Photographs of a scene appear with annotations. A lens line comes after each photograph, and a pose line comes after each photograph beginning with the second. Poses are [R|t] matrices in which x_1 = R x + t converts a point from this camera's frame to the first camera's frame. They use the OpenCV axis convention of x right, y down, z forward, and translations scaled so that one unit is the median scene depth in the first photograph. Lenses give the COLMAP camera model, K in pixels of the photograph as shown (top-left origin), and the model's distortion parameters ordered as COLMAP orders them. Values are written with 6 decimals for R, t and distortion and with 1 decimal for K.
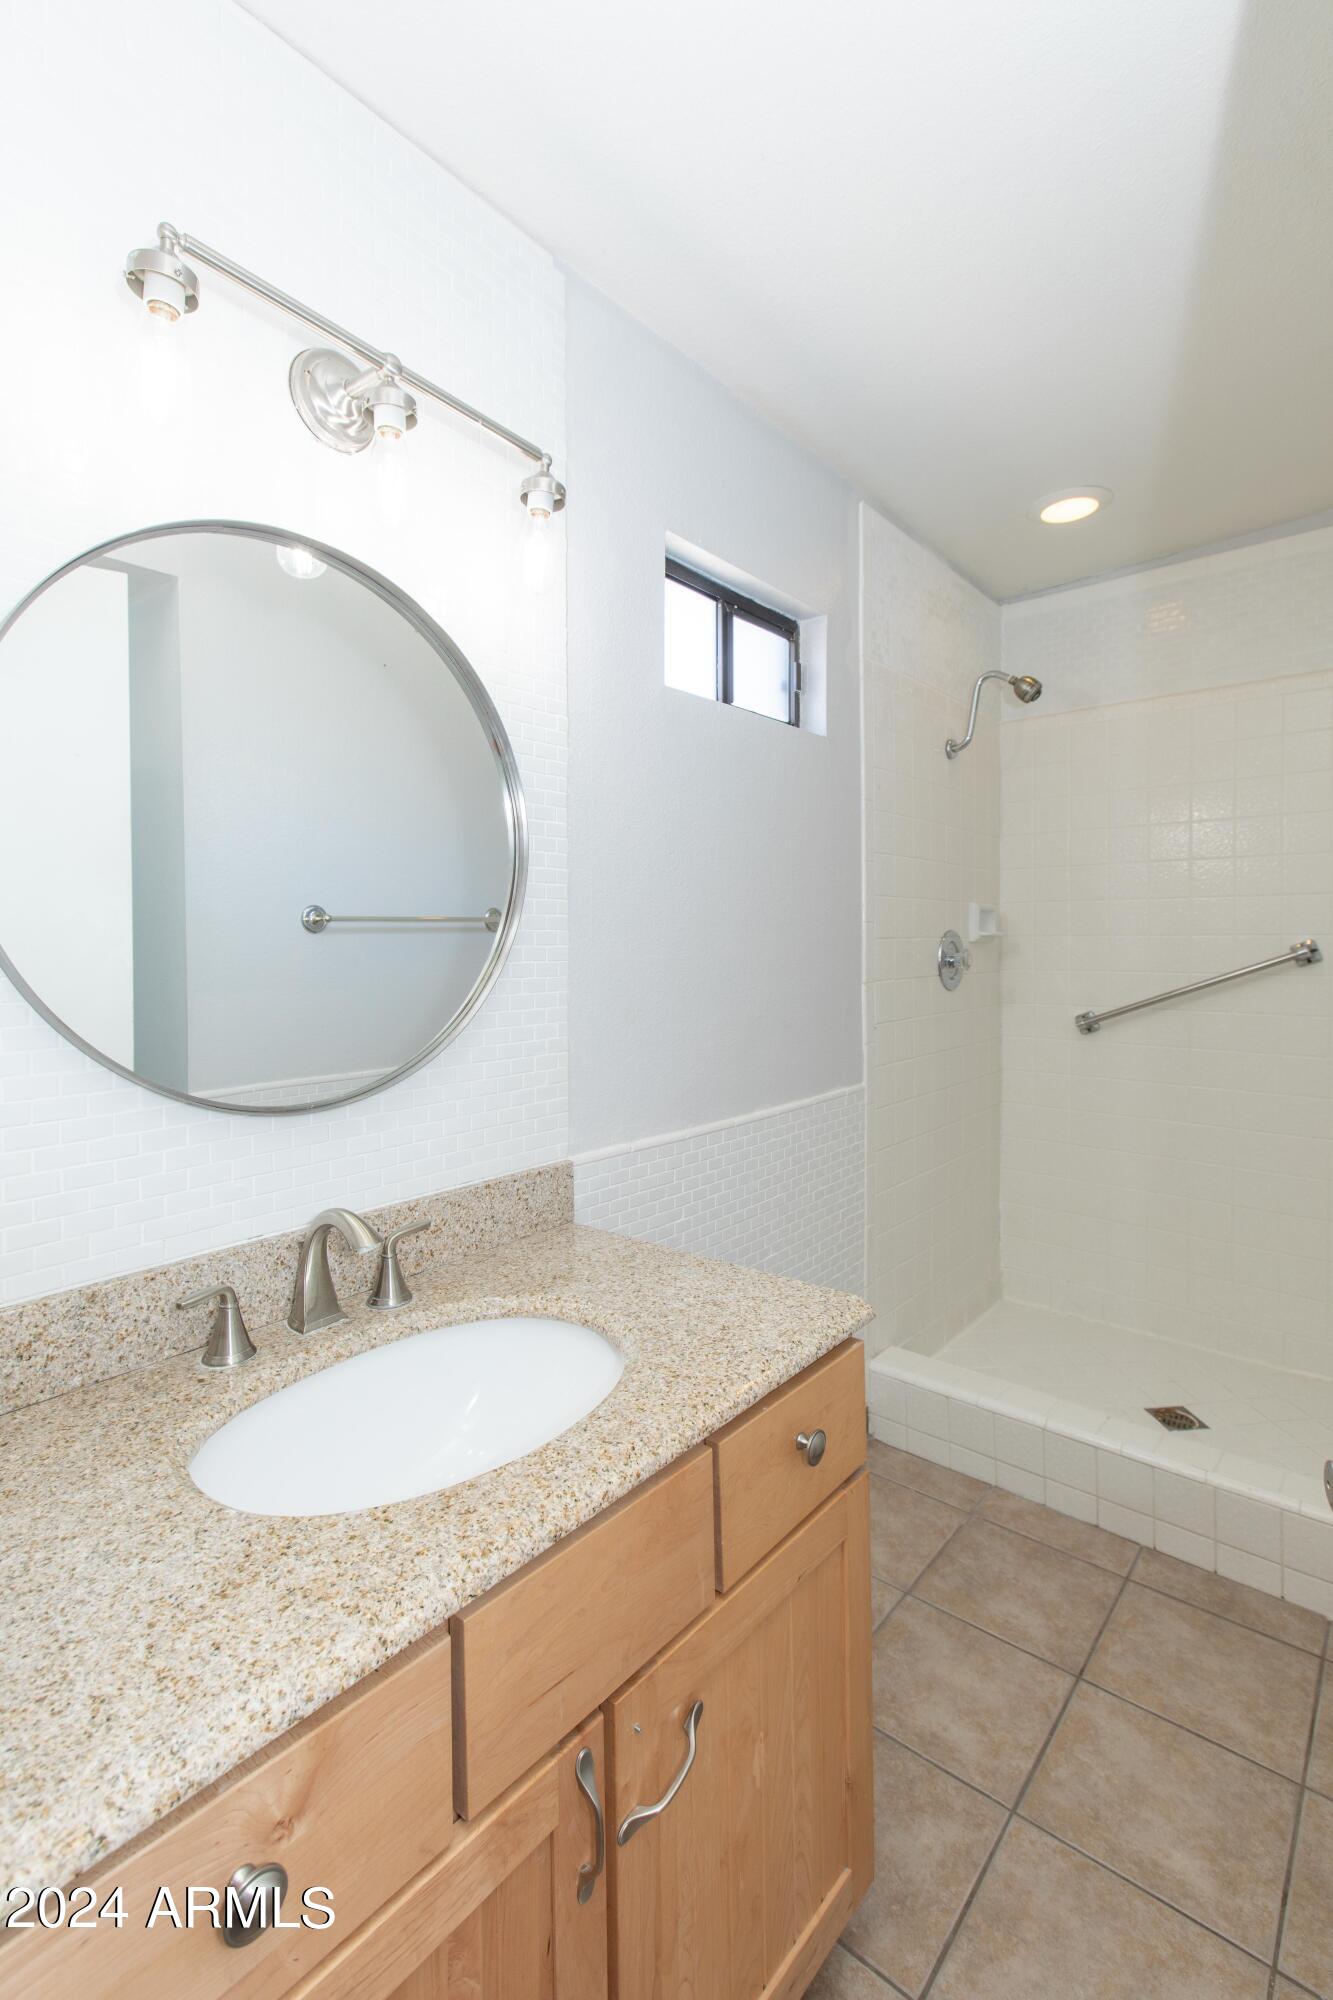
lens RADIAL K [[912.4, 0, 670.5], [0, 912.4, 950.9], [0, 0, 1]] dist [0.003403, 0.000480]
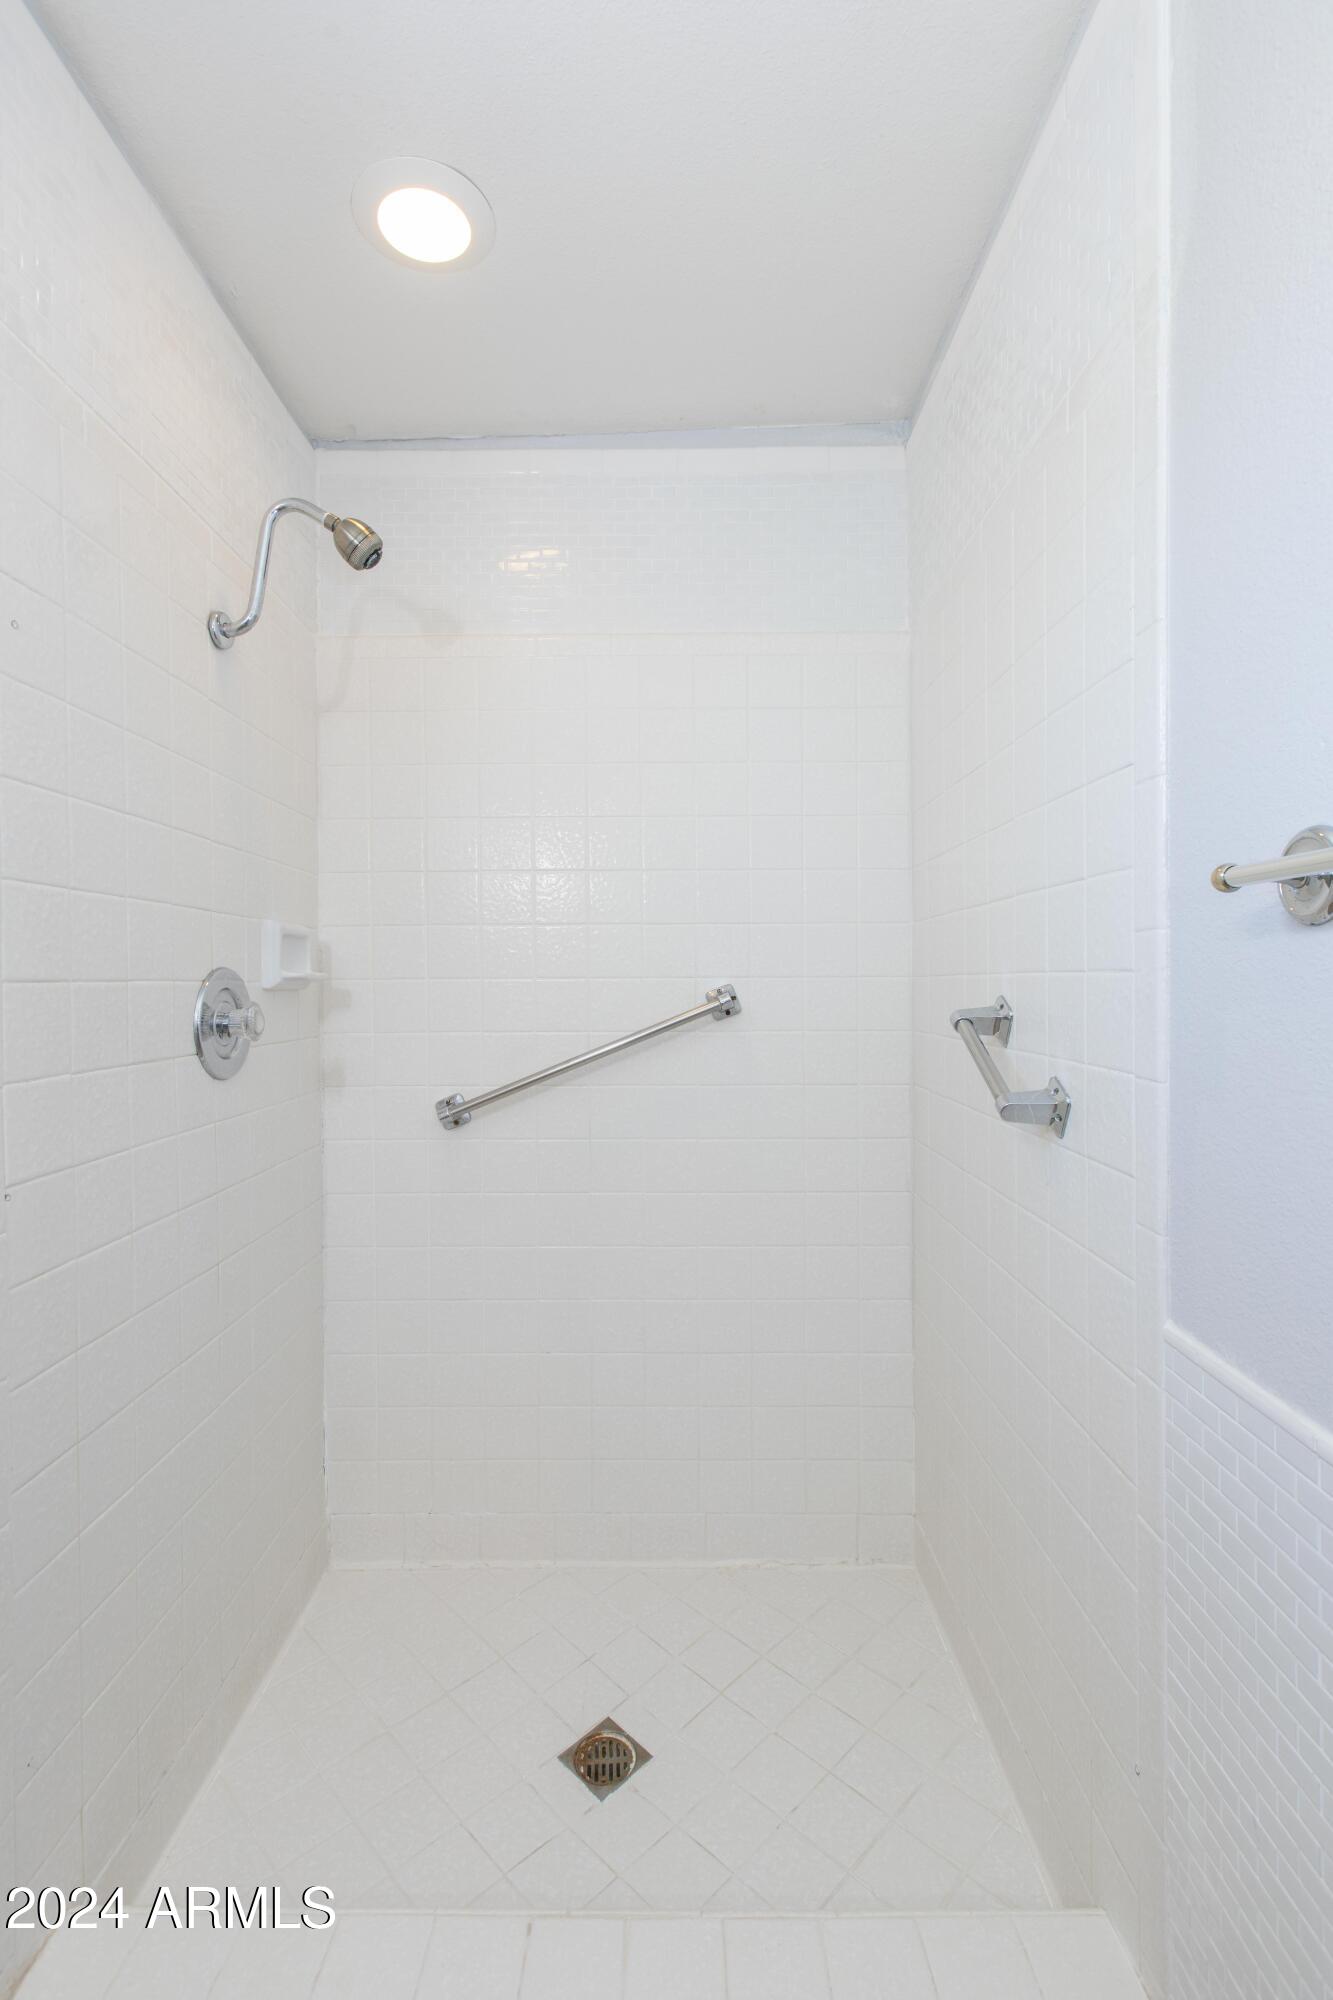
lens RADIAL K [[918.3, 0, 653.0], [0, 918.3, 1003.1], [0, 0, 1]] dist [0.002405, 0.000043]
pose [[0.779395, -0.012226, 0.626413, 0.210974], [0.009240, 0.999925, 0.008020, -0.004170], [-0.626464, -0.000463, 0.779450, 0.535446]]
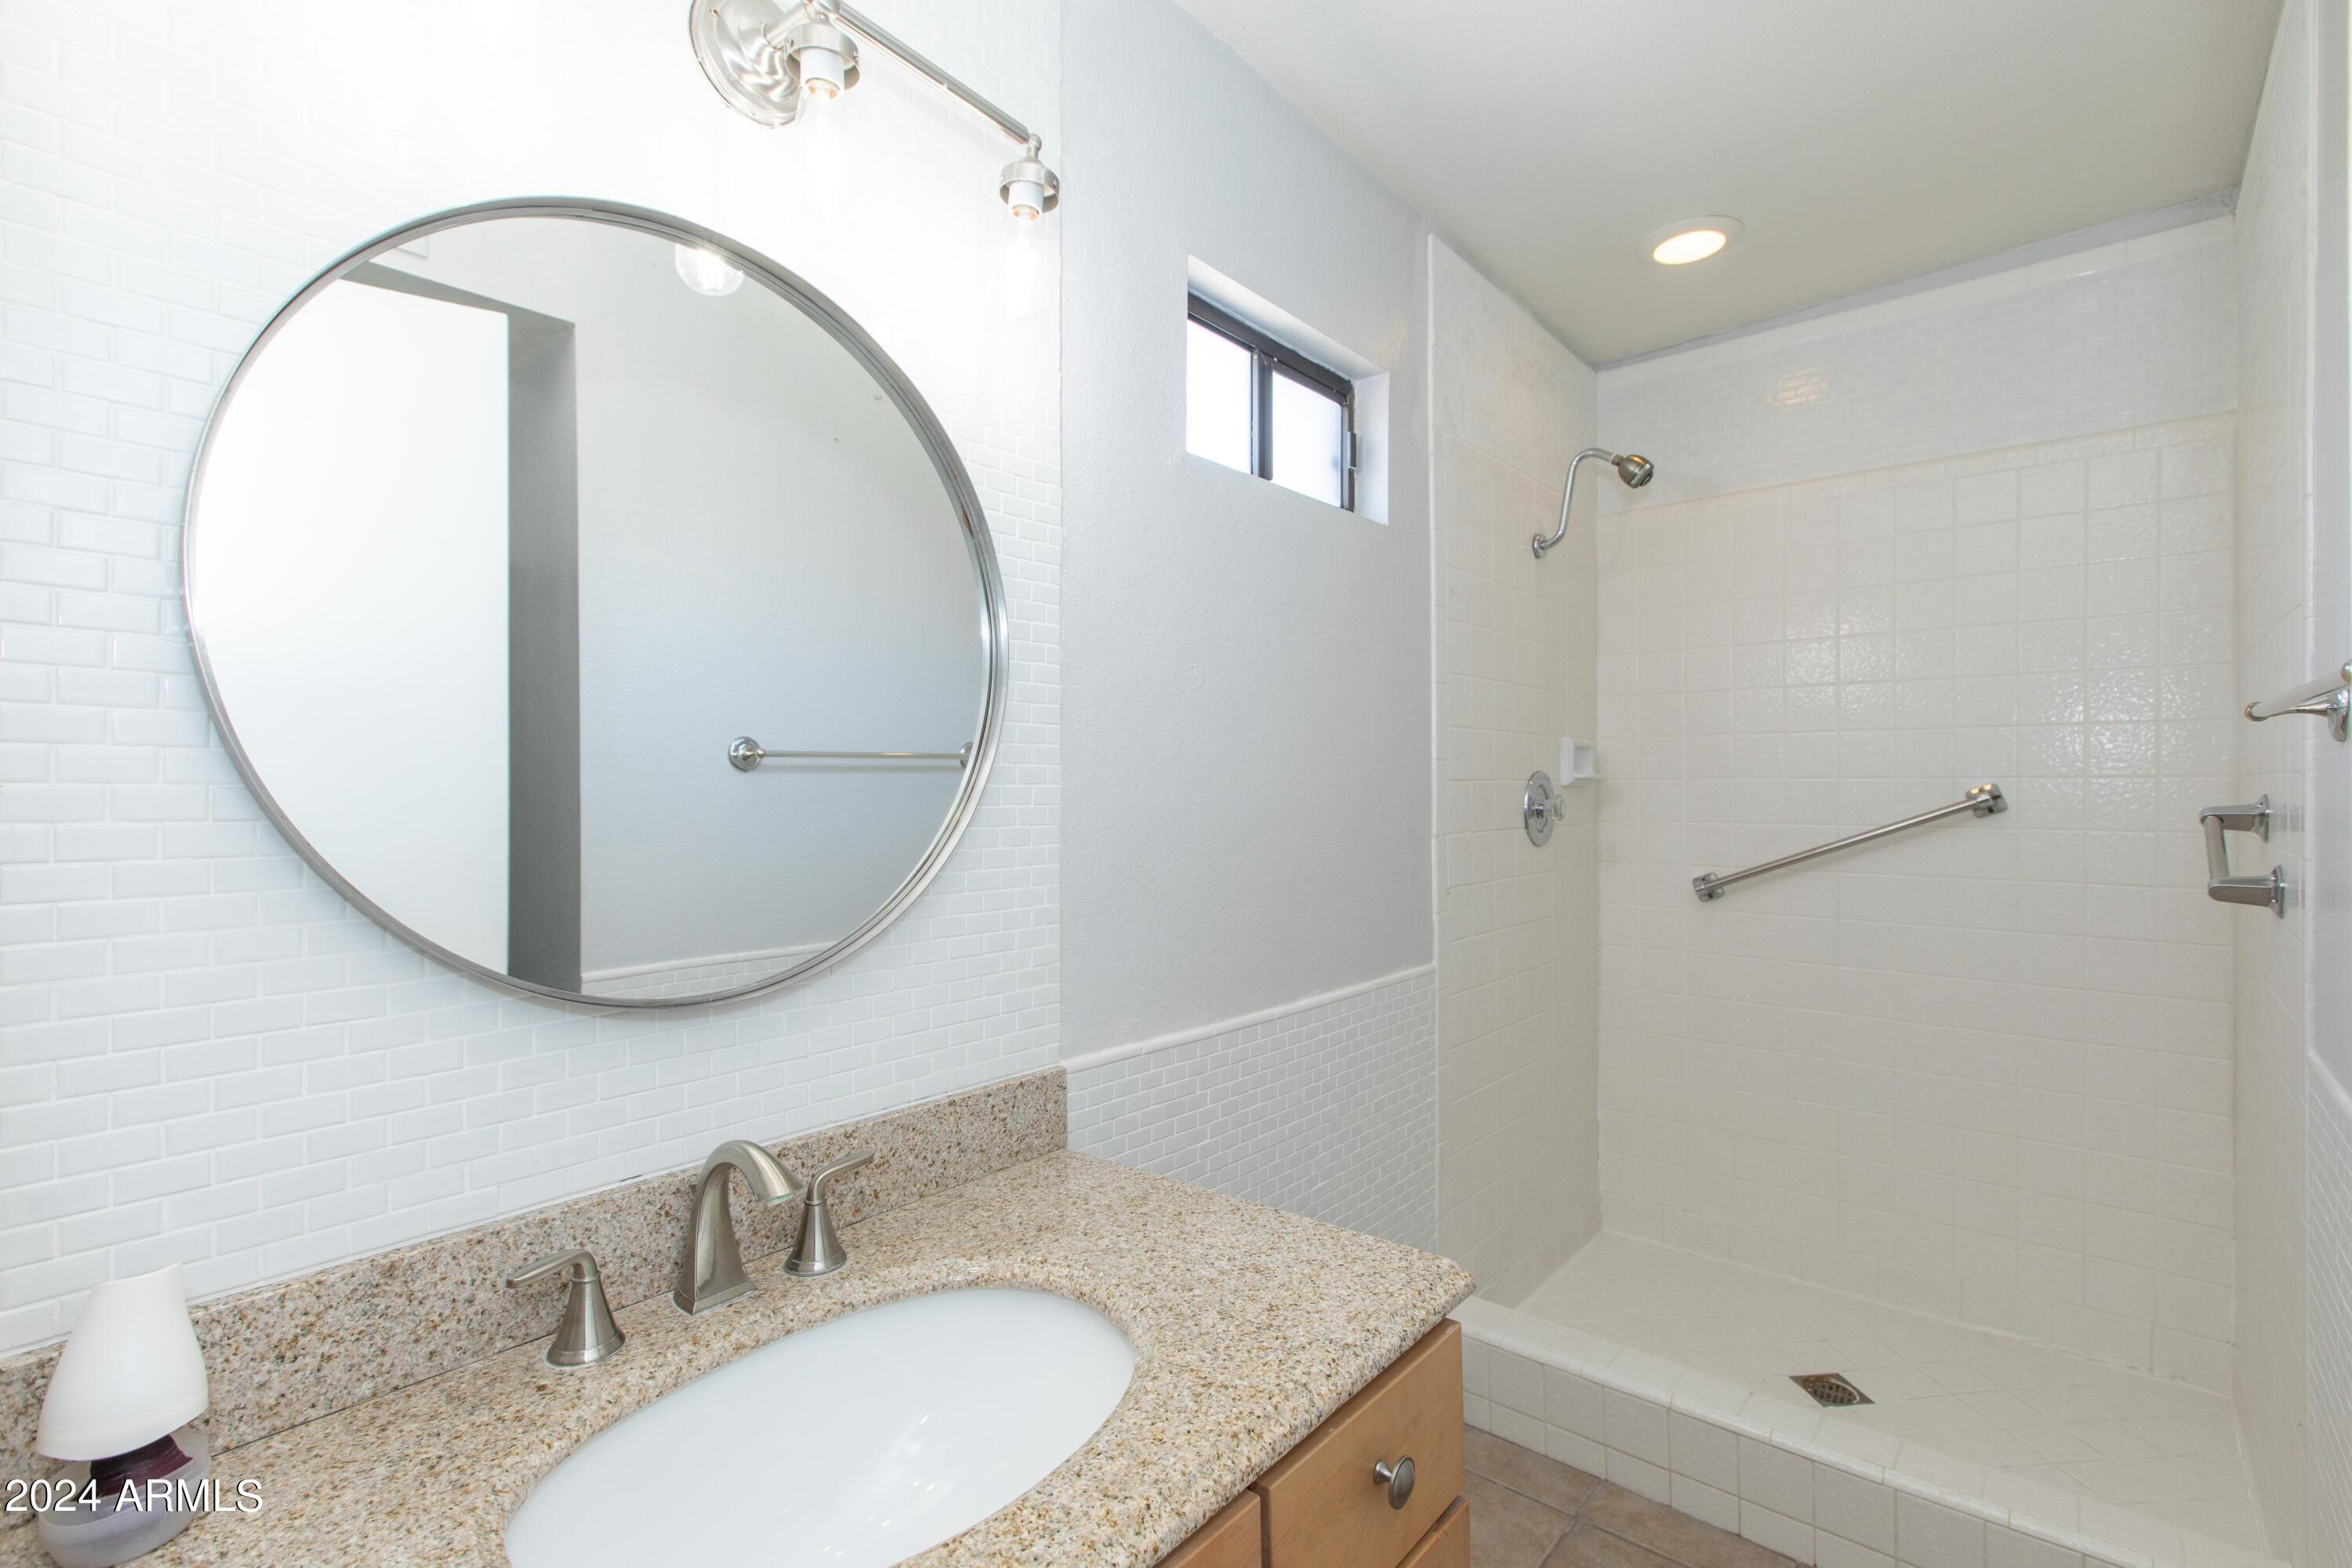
lens RADIAL K [[1072.5, 0, 1176.0], [0, 1072.5, 784.0], [0, 0, 1]] dist [-0.003589, -0.000119]
pose [[0.999962, 0.002578, -0.008387, -0.005556], [-0.002701, 0.999889, -0.014674, 0.004377], [0.008348, 0.014696, 0.999857, 0.070569]]
